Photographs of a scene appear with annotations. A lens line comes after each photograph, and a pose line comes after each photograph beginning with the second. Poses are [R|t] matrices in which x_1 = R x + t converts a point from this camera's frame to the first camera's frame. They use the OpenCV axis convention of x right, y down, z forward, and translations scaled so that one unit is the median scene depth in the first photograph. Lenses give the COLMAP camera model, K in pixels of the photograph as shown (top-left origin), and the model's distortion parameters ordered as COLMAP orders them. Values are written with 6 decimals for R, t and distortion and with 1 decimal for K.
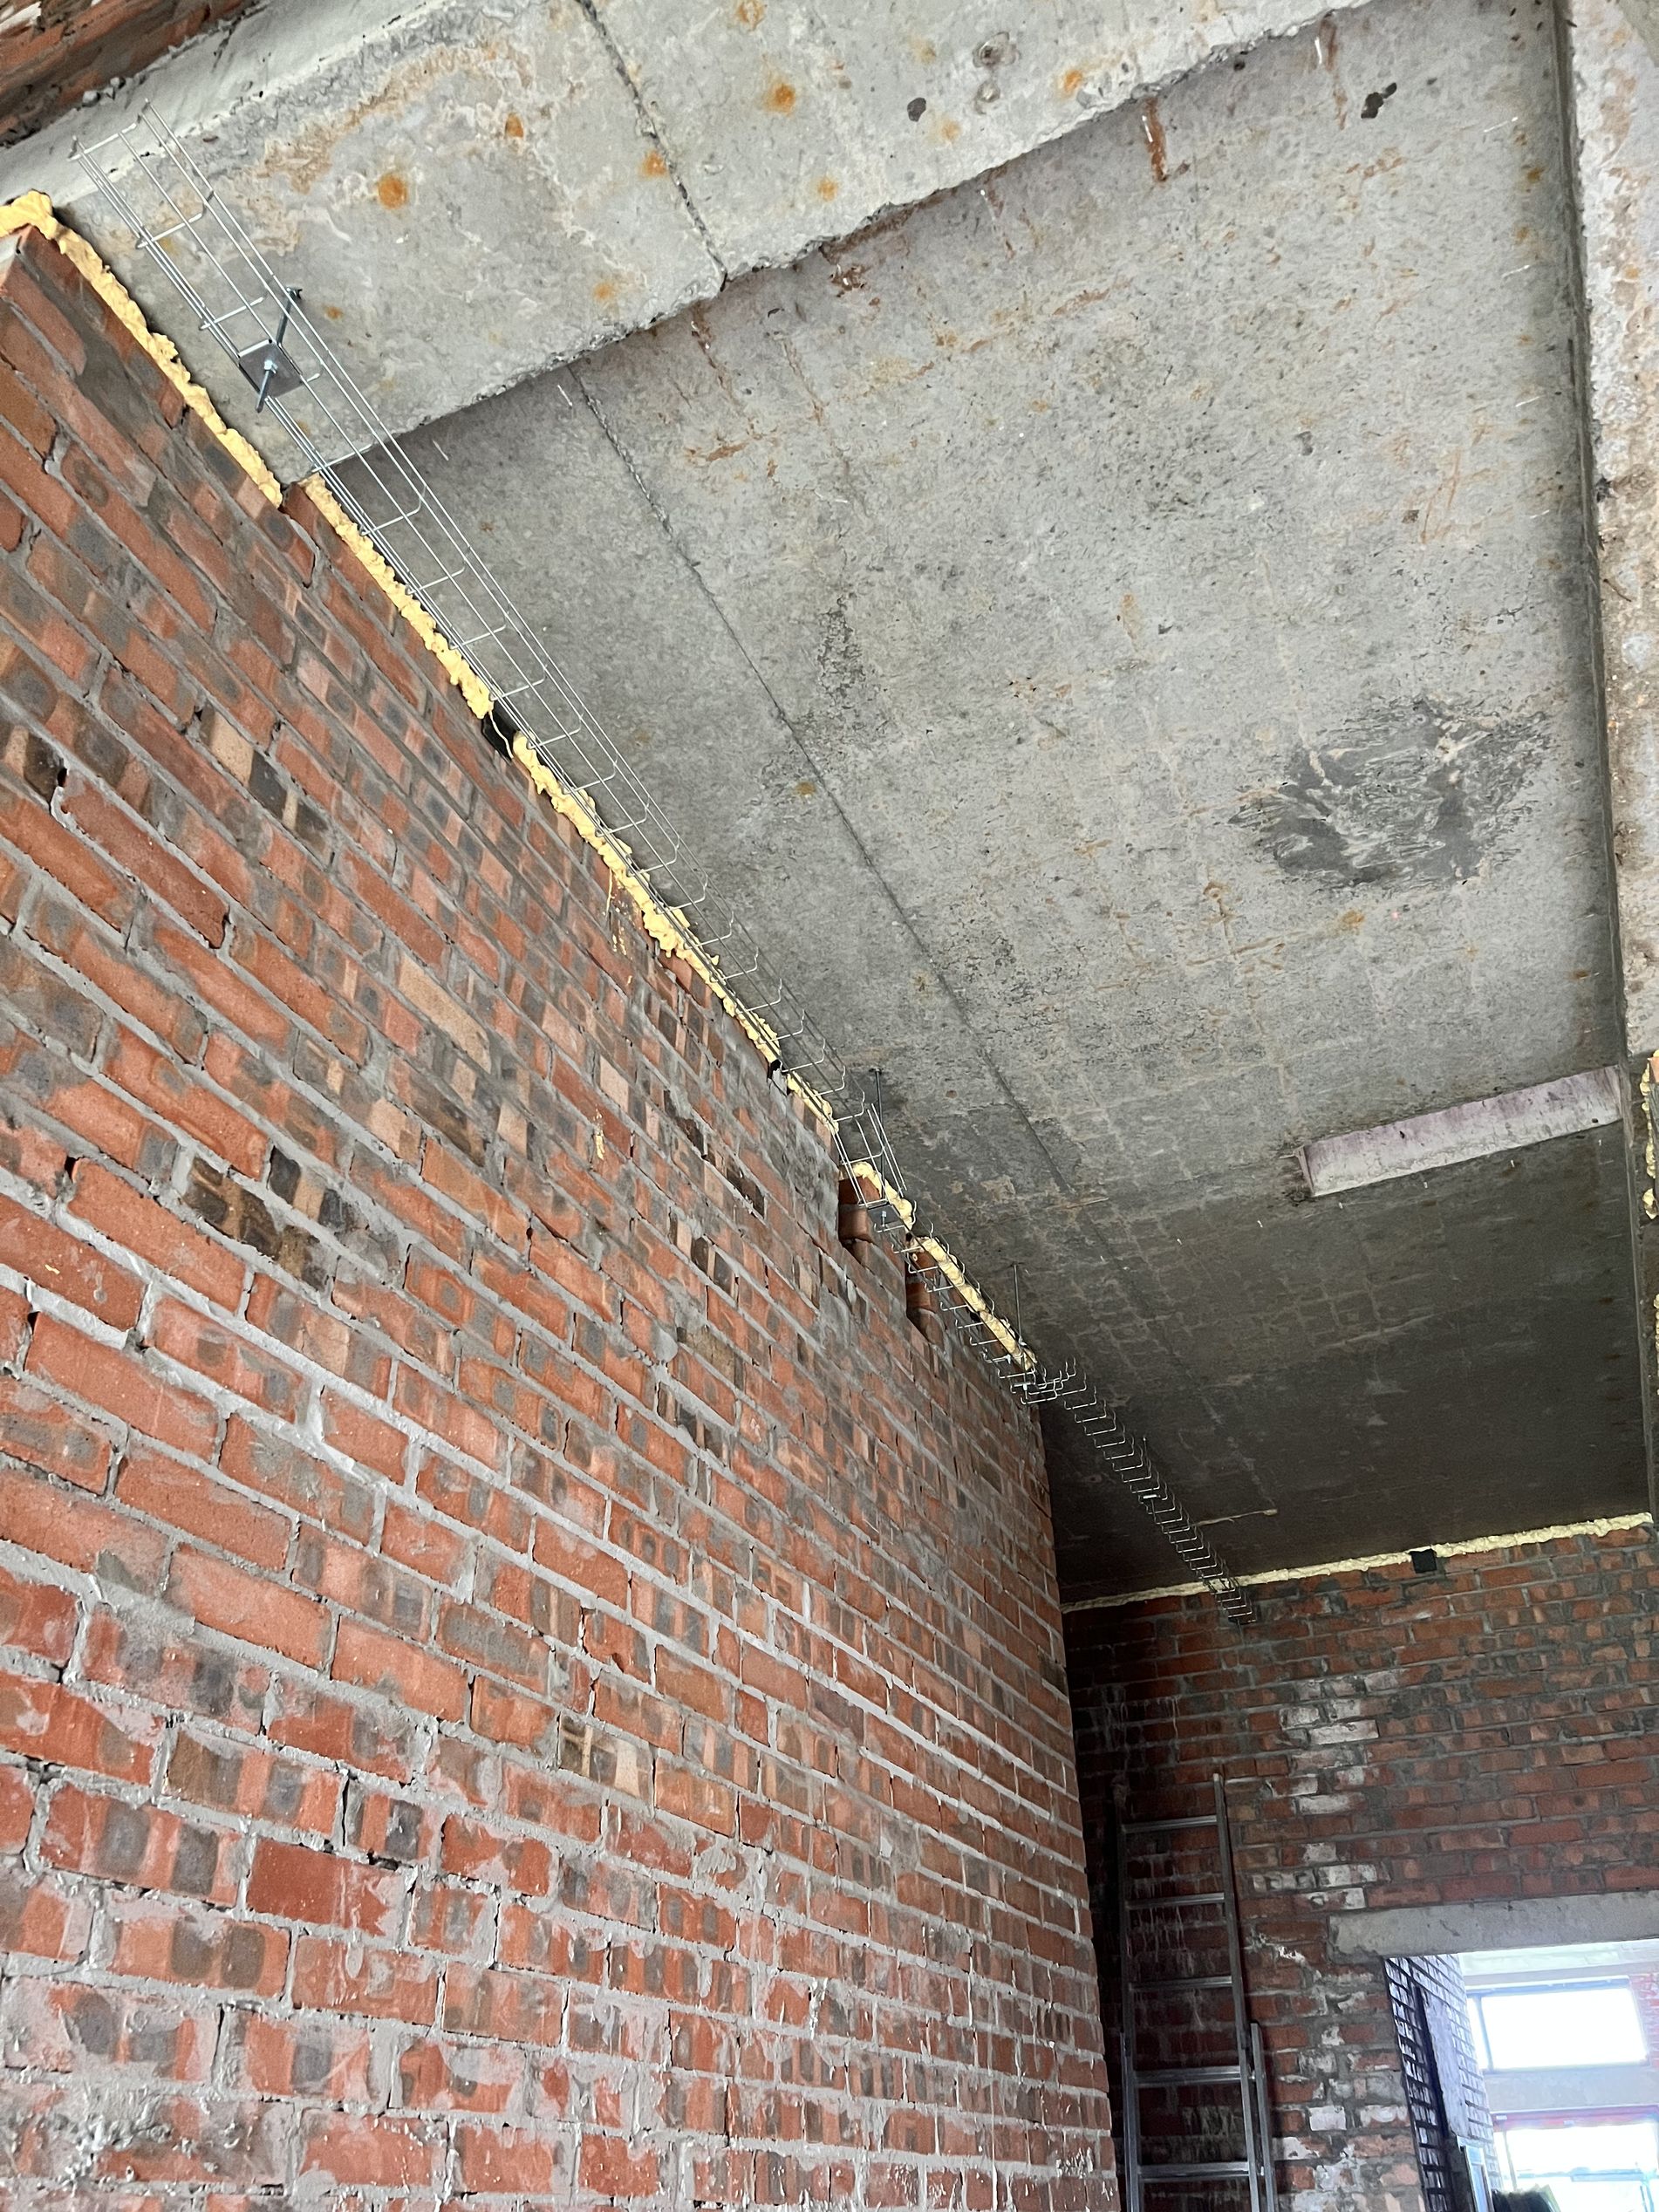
lens RADIAL K [[1674.1, 0, 829.5], [0, 1674.1, 1106.0], [0, 0, 1]] dist [0.065838, -0.066113]
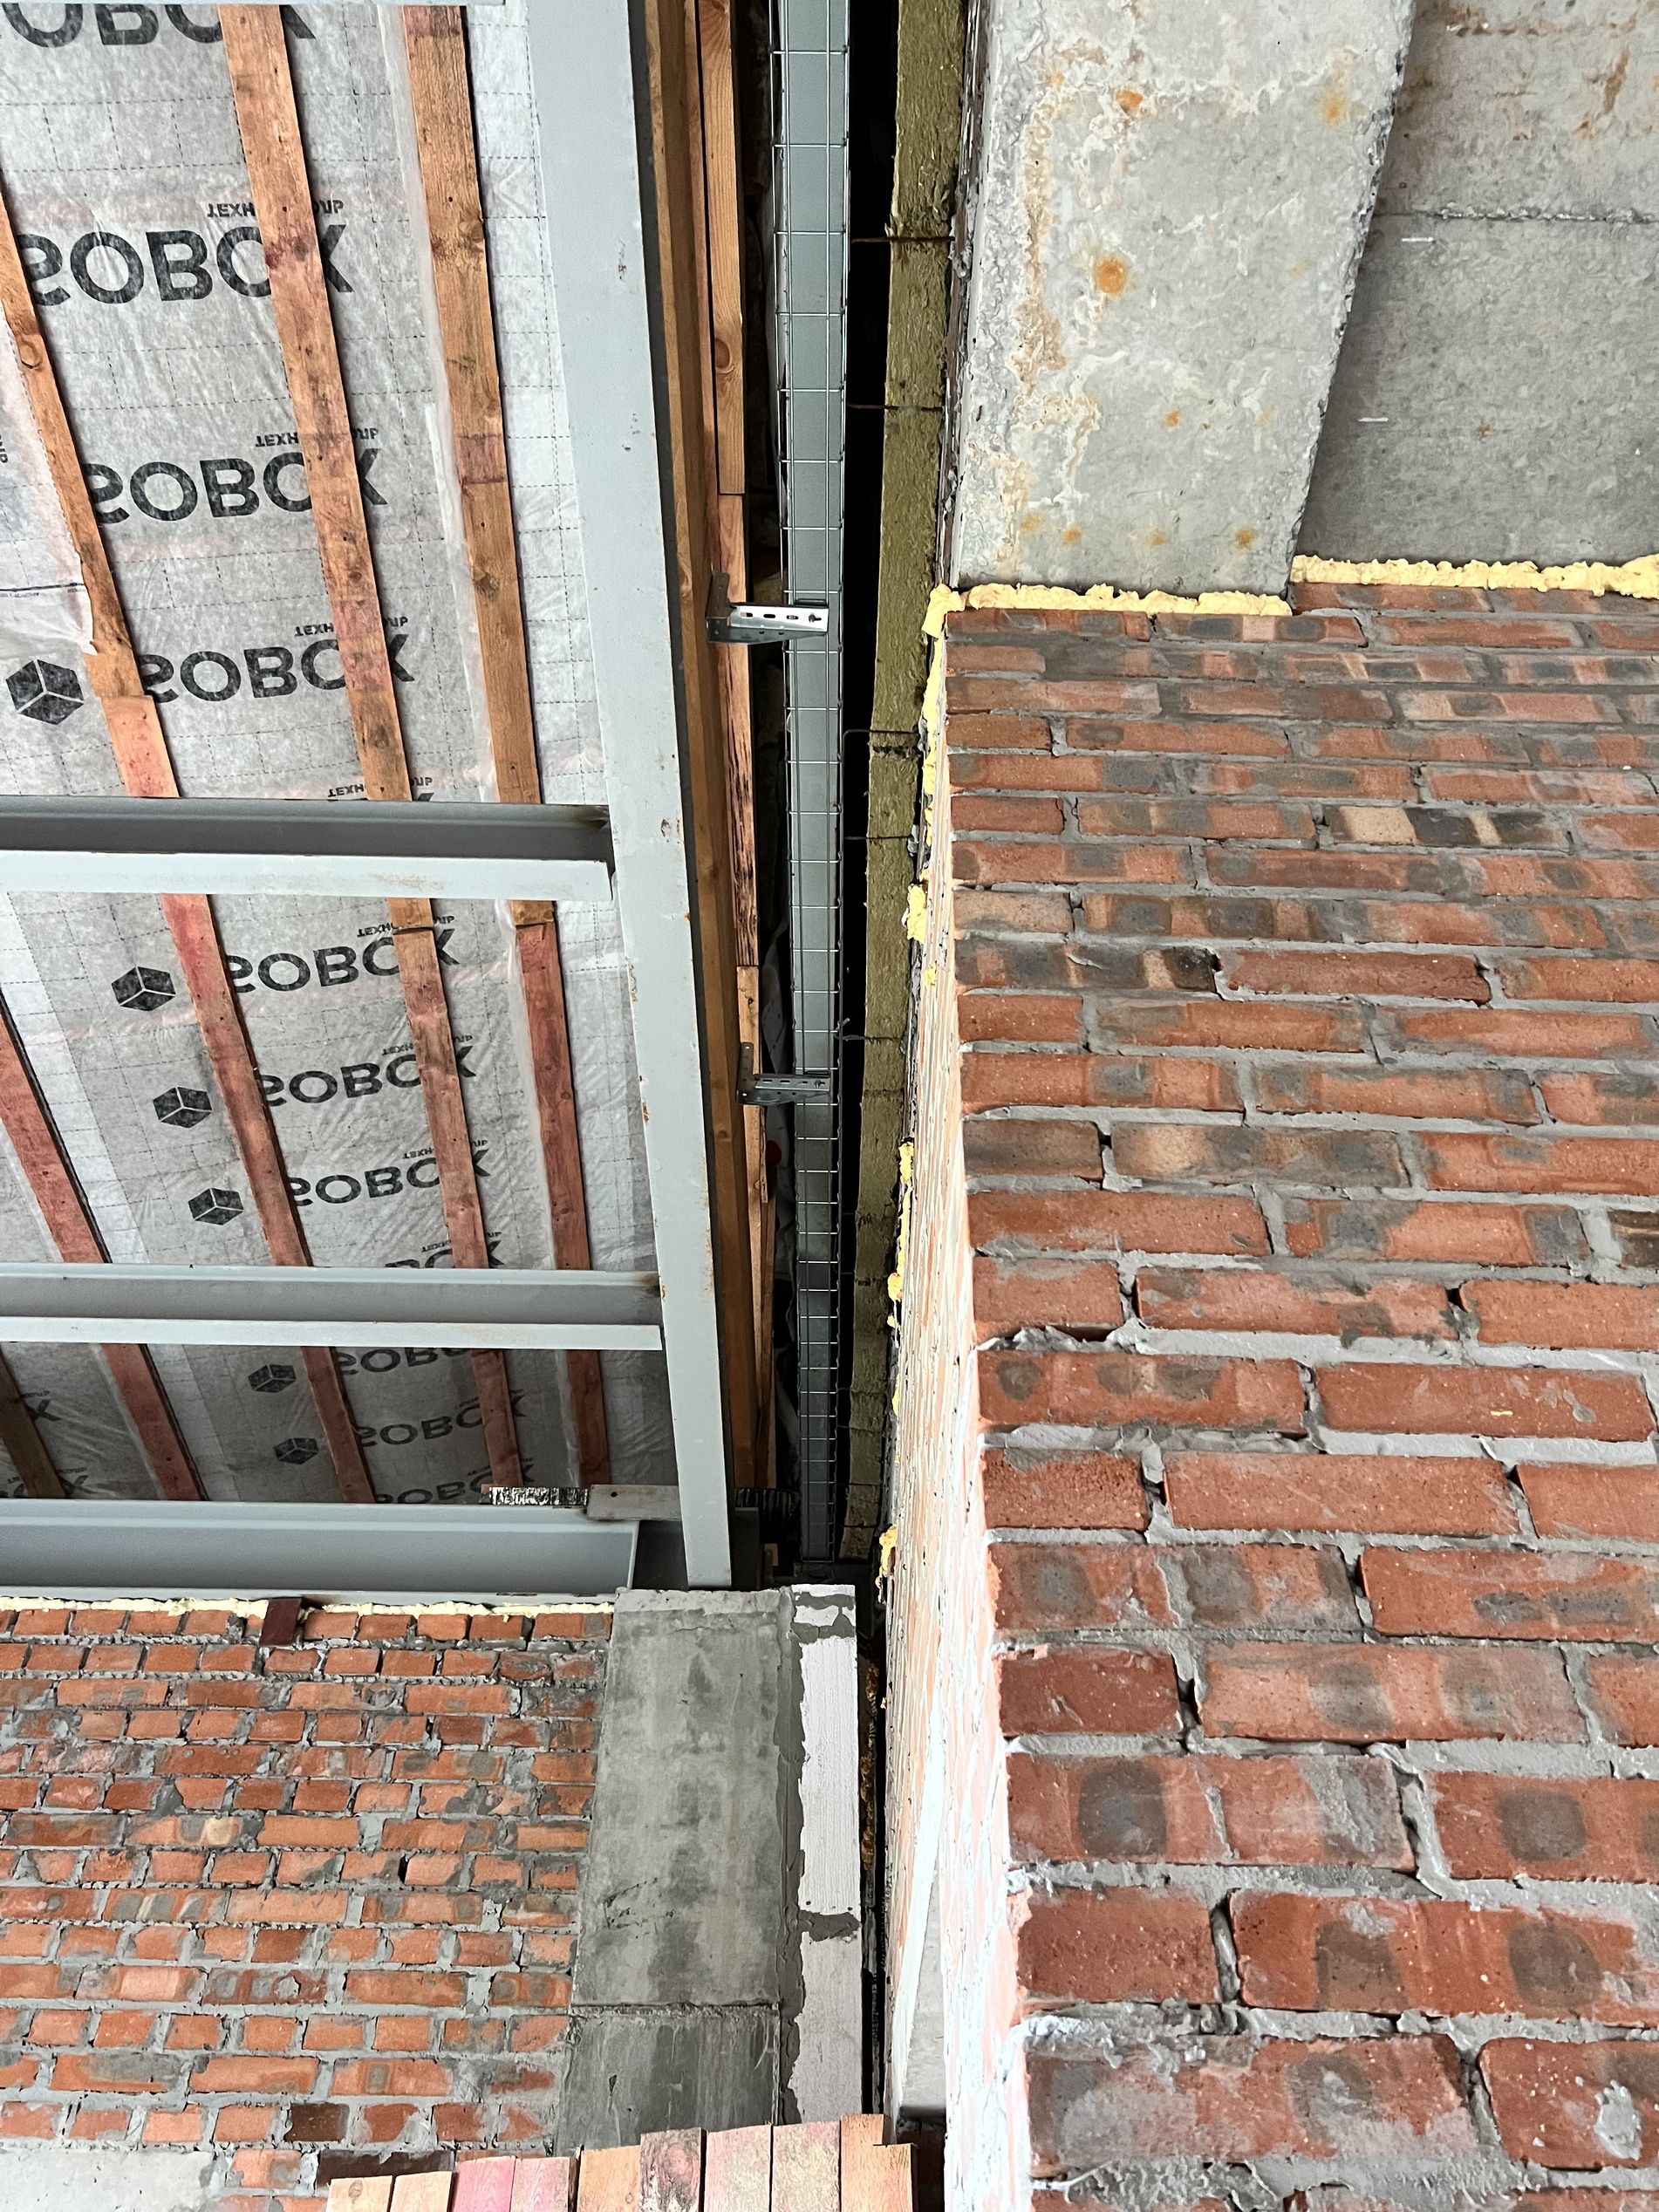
lens RADIAL K [[1674.1, 0, 829.5], [0, 1674.1, 1106.0], [0, 0, 1]] dist [0.065838, -0.066113]
pose [[0.414104, -0.616523, -0.669640, 0.025486], [0.486808, 0.771635, -0.409386, 0.135969], [0.769114, -0.156458, 0.619665, 0.252064]]
